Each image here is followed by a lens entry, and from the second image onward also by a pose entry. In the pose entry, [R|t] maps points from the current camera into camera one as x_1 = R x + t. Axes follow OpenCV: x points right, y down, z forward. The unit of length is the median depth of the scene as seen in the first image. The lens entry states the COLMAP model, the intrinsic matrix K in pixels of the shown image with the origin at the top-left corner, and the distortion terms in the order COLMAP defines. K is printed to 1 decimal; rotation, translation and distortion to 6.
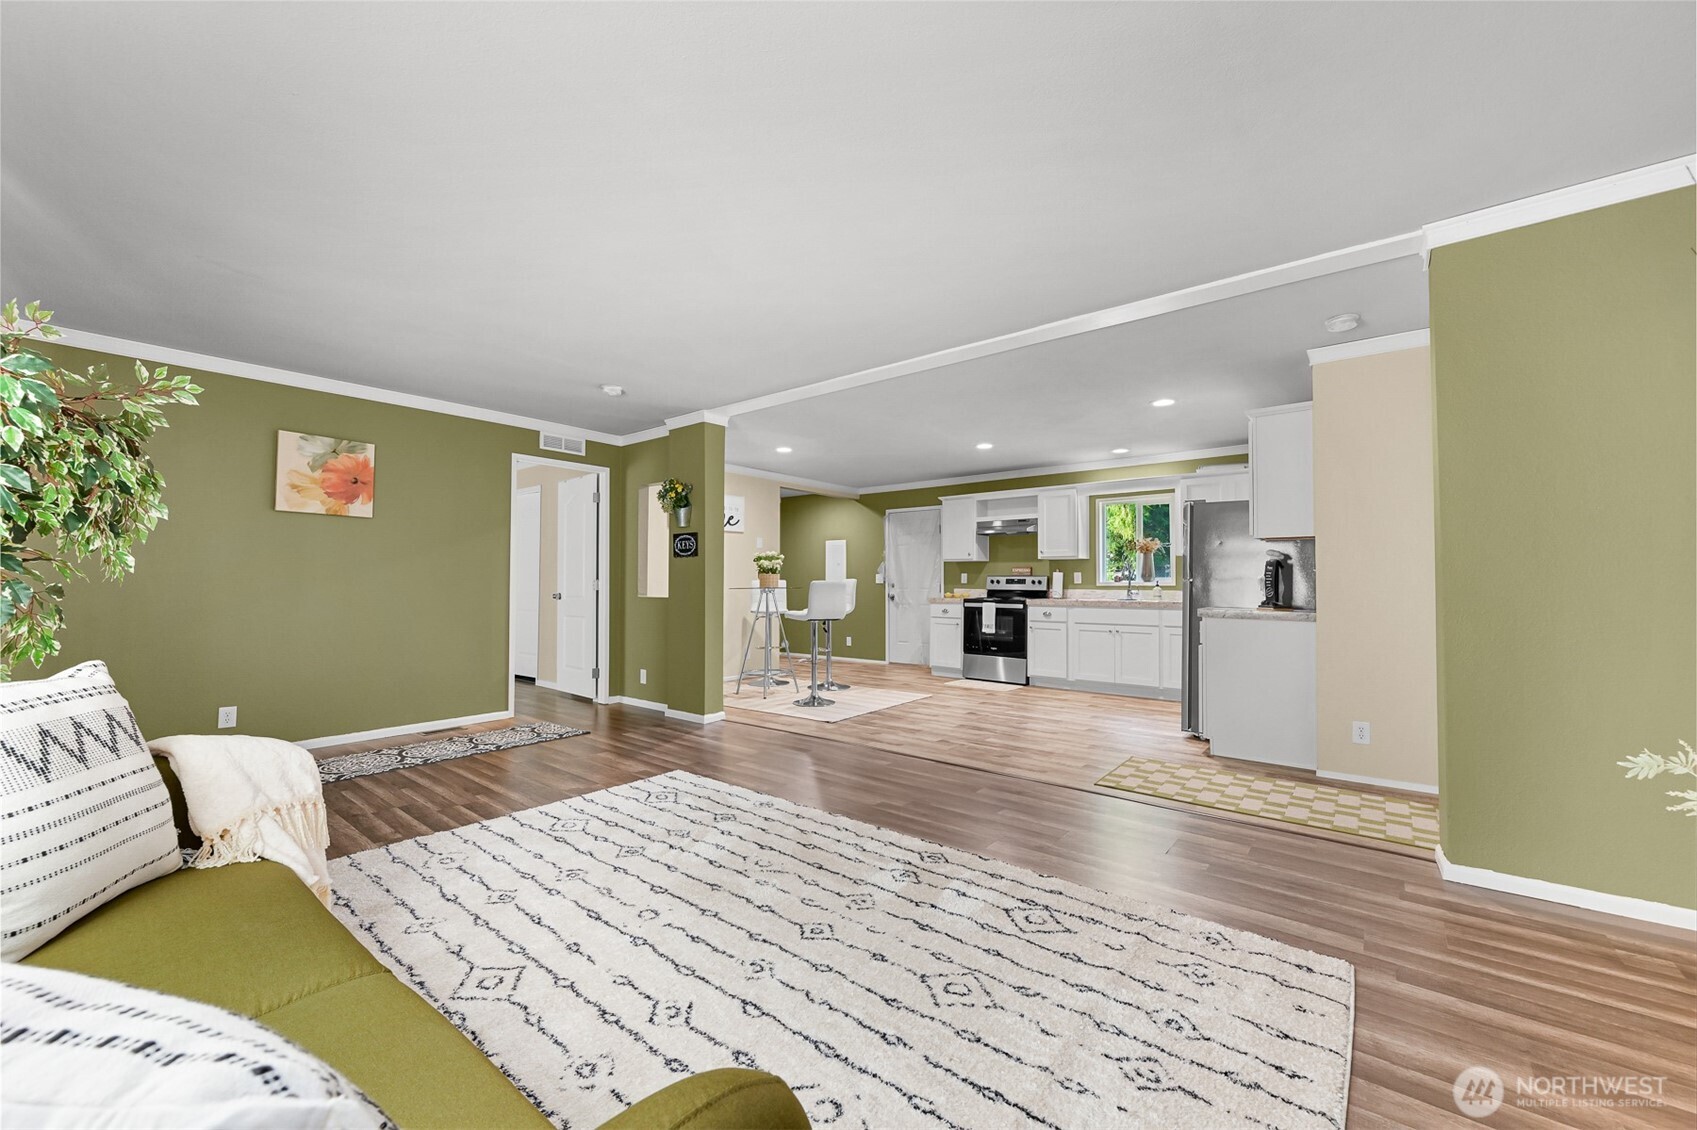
lens RADIAL K [[666.0, 0, 857.5], [0, 666.0, 545.5], [0, 0, 1]] dist [-0.000419, 0.000725]
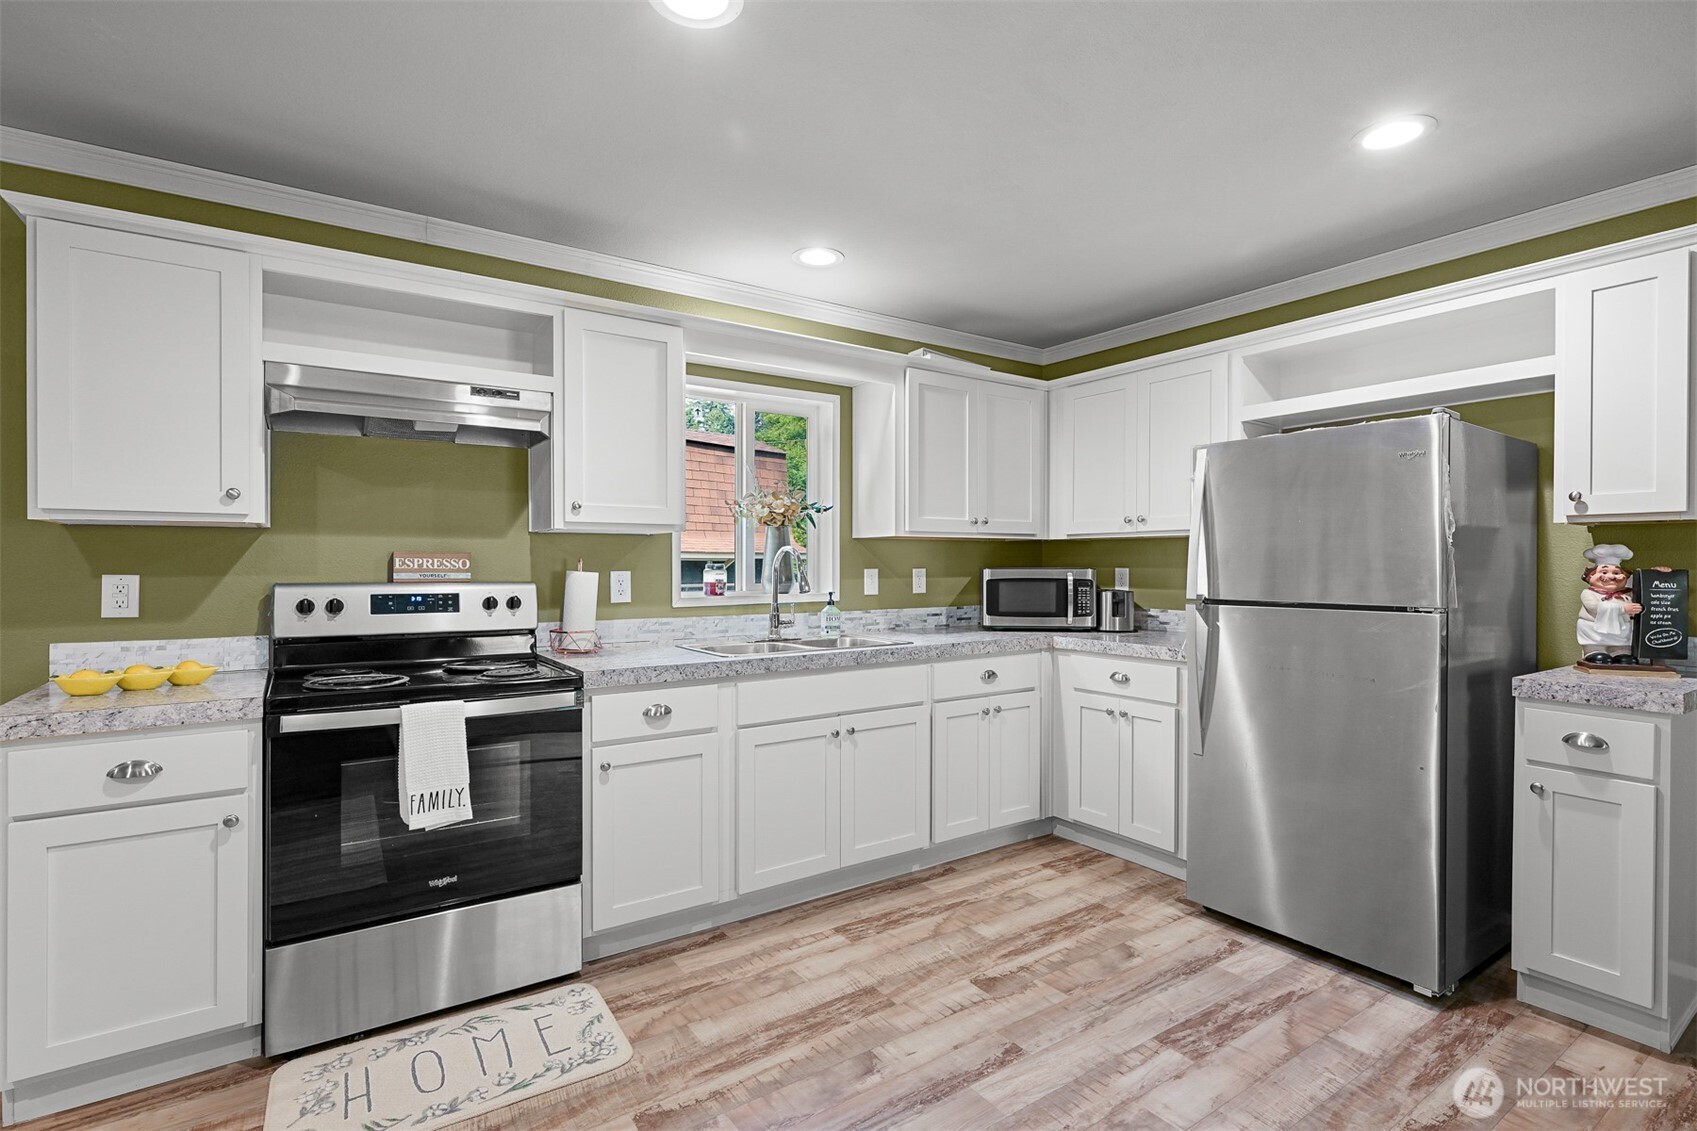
lens RADIAL K [[803.2, 0, 860.2], [0, 803.2, 569.2], [0, 0, 1]] dist [0.002005, 0.000815]
pose [[0.276684, -0.012114, 0.960885, -0.053009], [-0.055909, 0.998024, 0.028681, 0.028875], [-0.959333, -0.061657, 0.275460, 1.072006]]
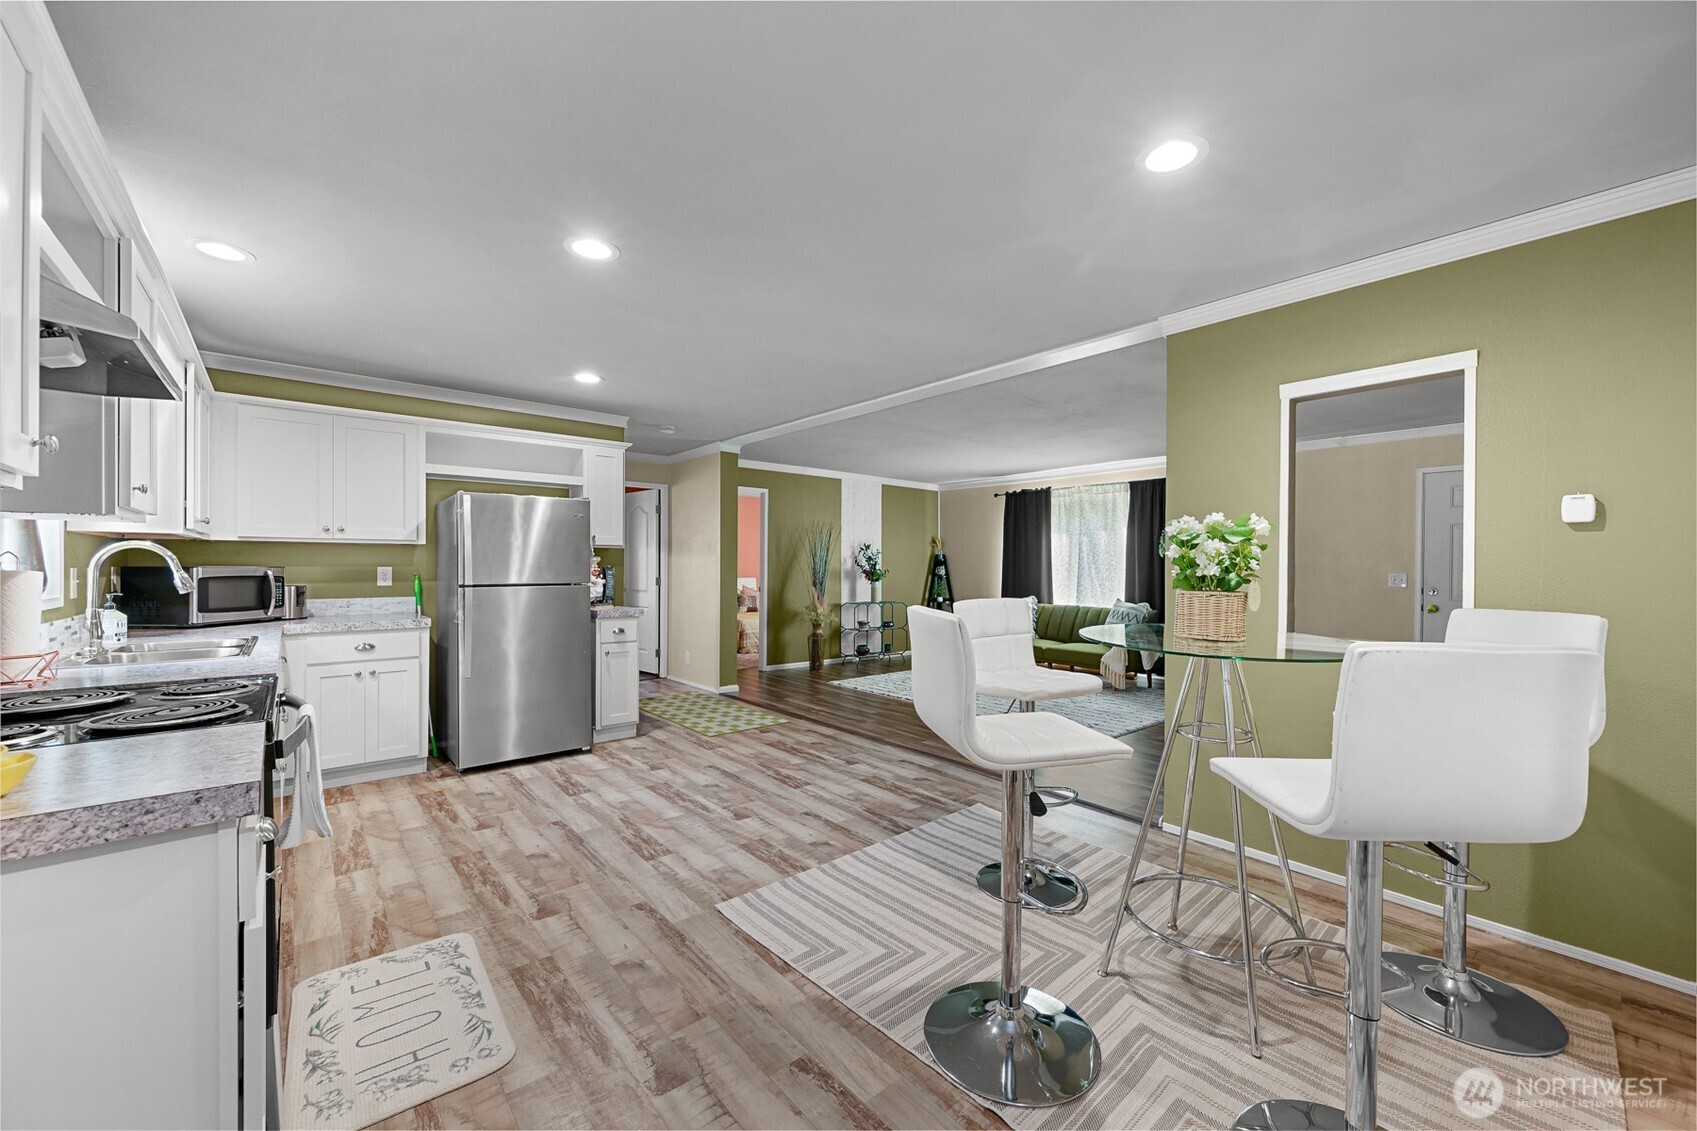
lens RADIAL K [[666.0, 0, 859.1], [0, 666.0, 558.9], [0, 0, 1]] dist [-0.000419, 0.000725]
pose [[-0.982299, -0.006724, 0.187196, -0.045408], [-0.019401, 0.997633, -0.065971, 0.061871], [-0.186310, -0.068435, -0.980105, 1.641616]]
